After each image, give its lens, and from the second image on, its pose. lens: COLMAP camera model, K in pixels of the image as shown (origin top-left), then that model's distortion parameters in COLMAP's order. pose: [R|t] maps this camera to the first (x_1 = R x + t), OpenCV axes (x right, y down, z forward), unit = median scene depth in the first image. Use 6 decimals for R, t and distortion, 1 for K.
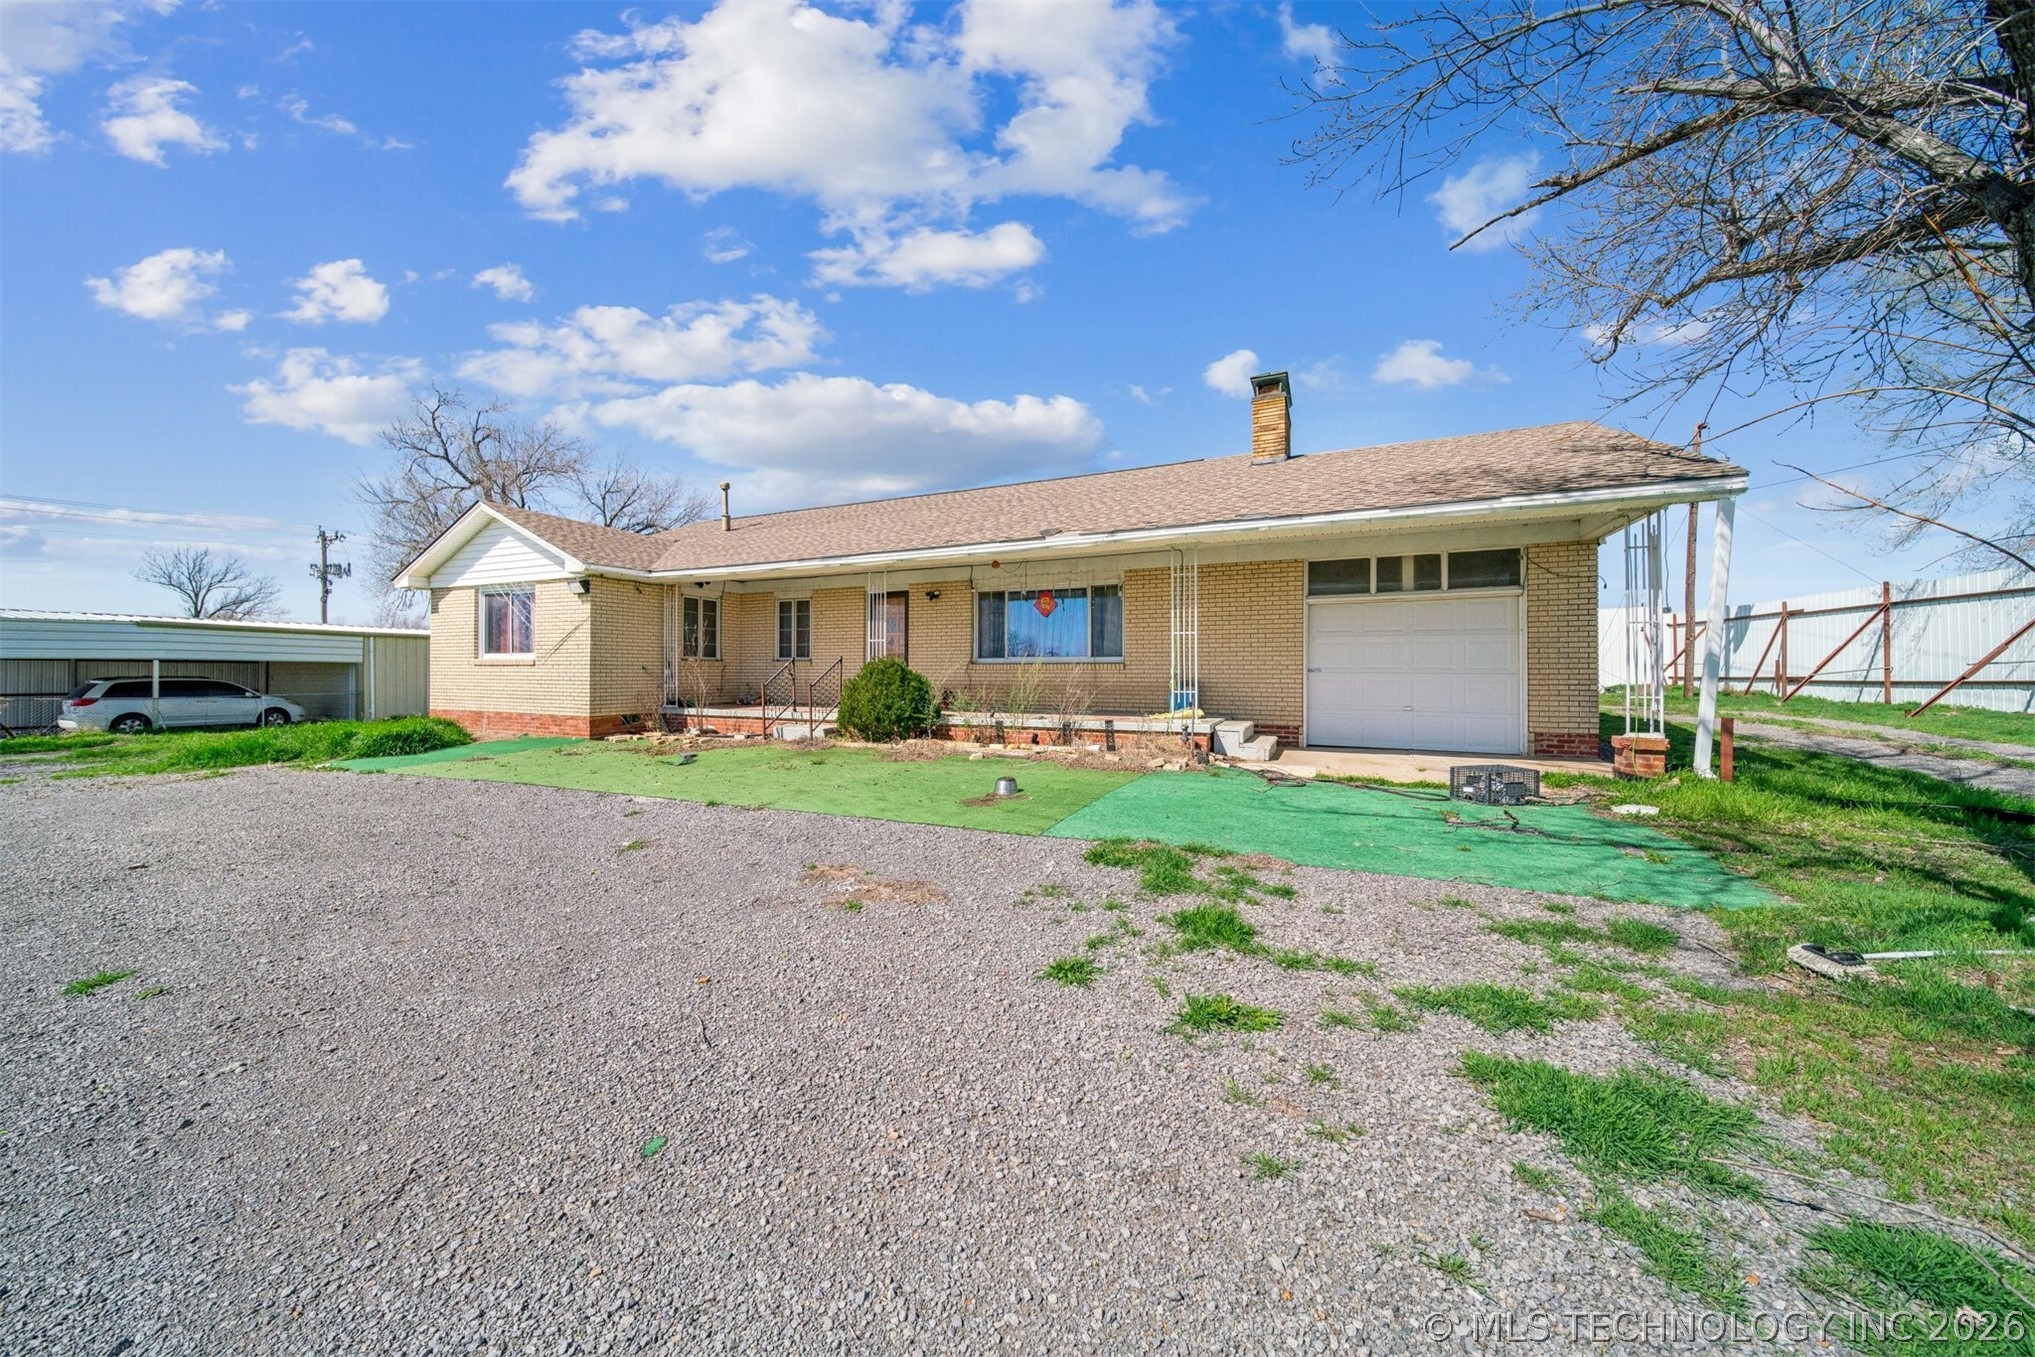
lens RADIAL K [[716.3, 0, 1002.0], [0, 716.3, 669.4], [0, 0, 1]] dist [-0.001532, -0.000254]
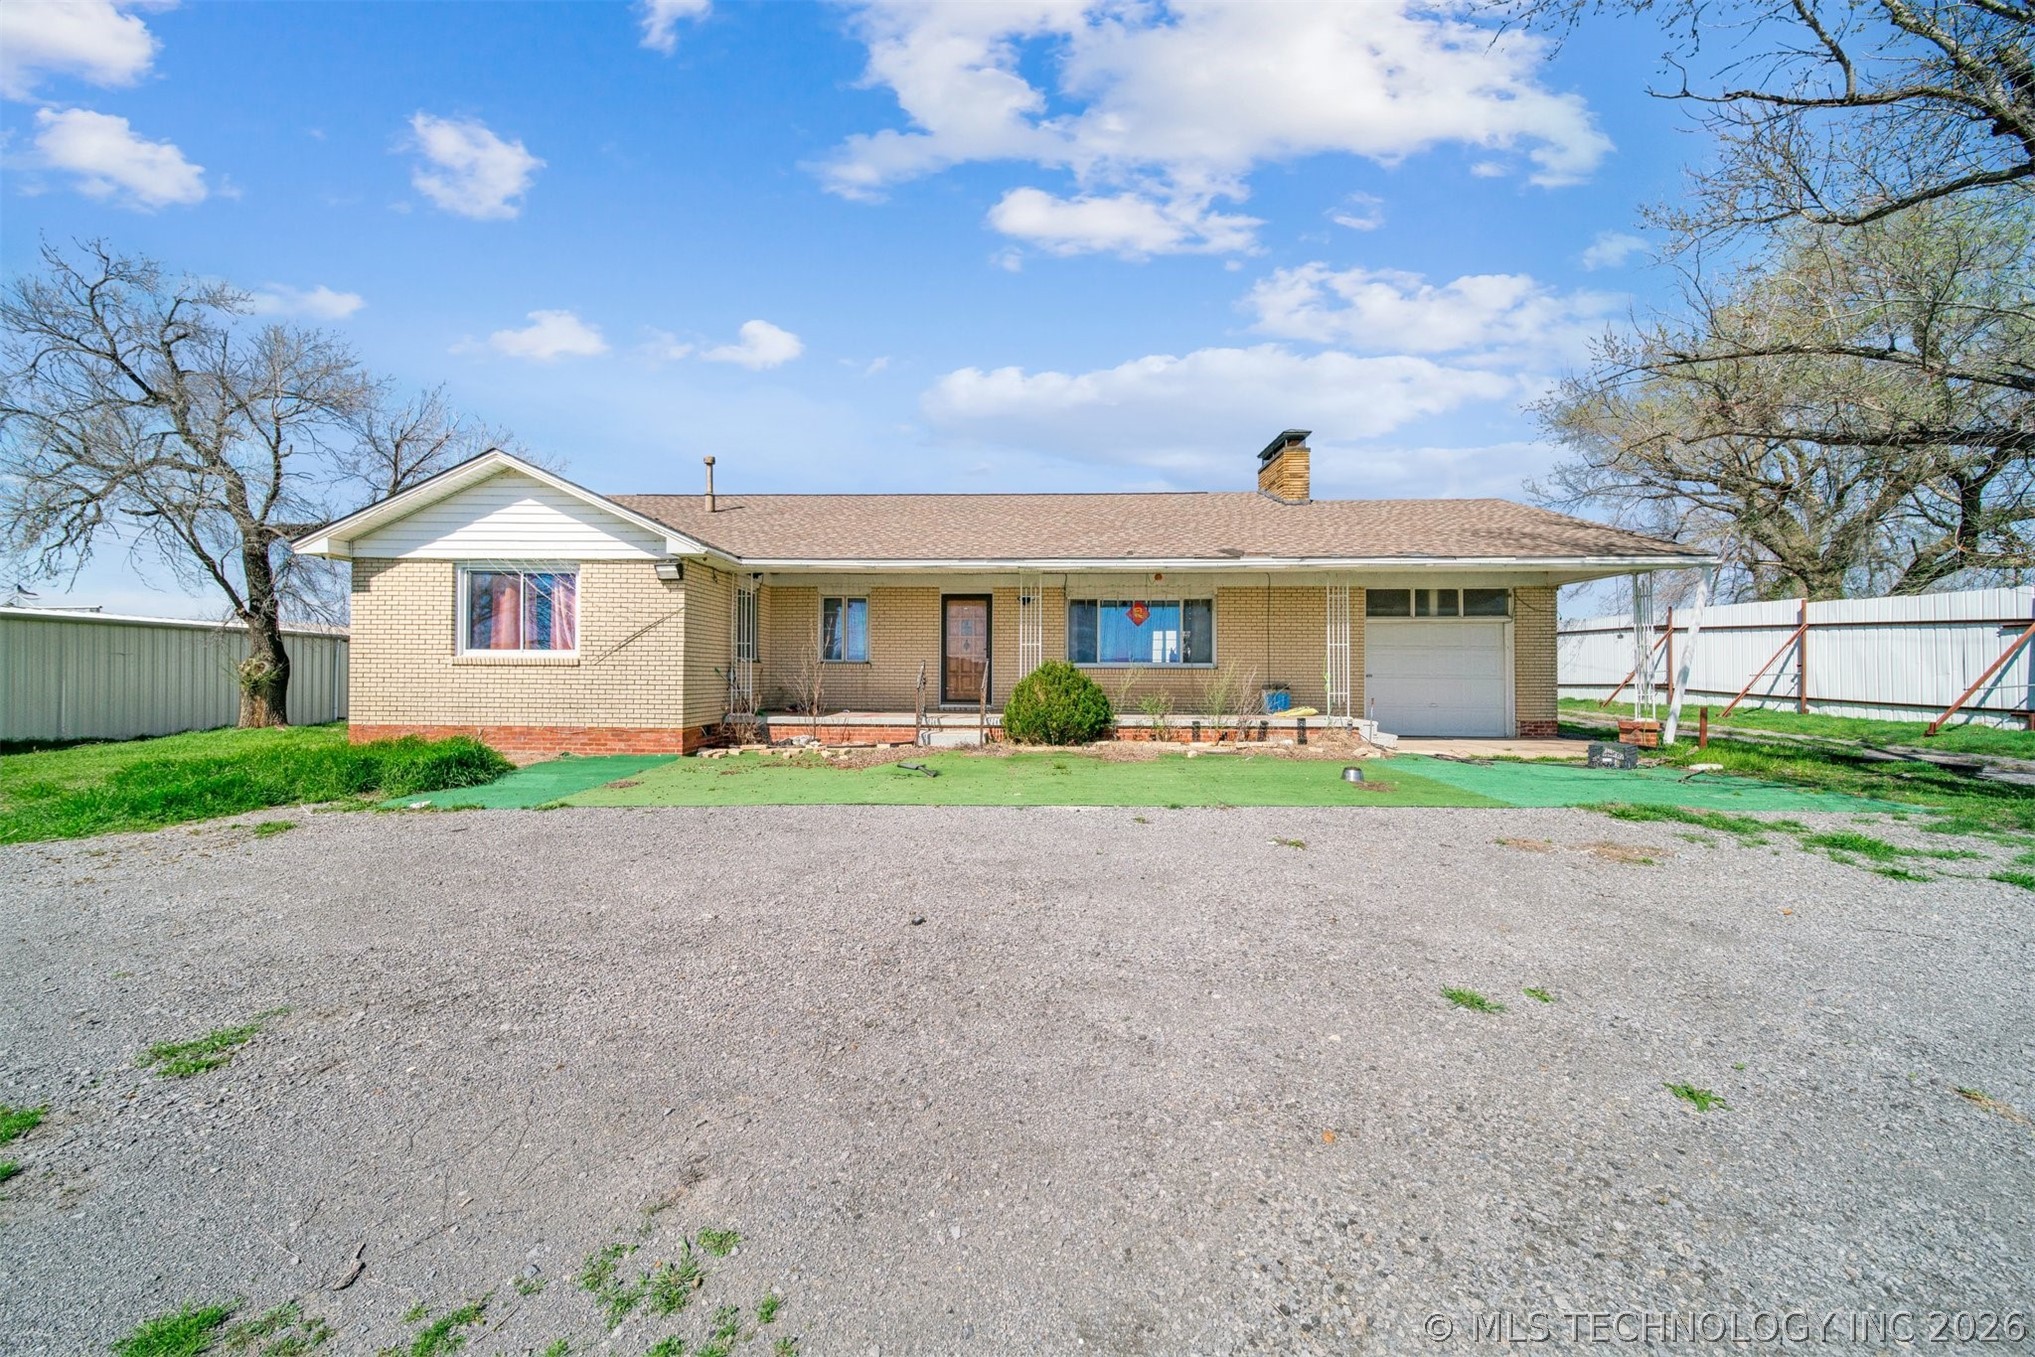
lens RADIAL K [[716.3, 0, 1002.0], [0, 716.3, 669.4], [0, 0, 1]] dist [-0.001532, -0.000254]
pose [[0.916808, 0.007215, 0.399263, -0.569986], [-0.005077, 0.999967, -0.006410, 0.001130], [-0.399296, 0.003850, 0.916814, 0.091307]]
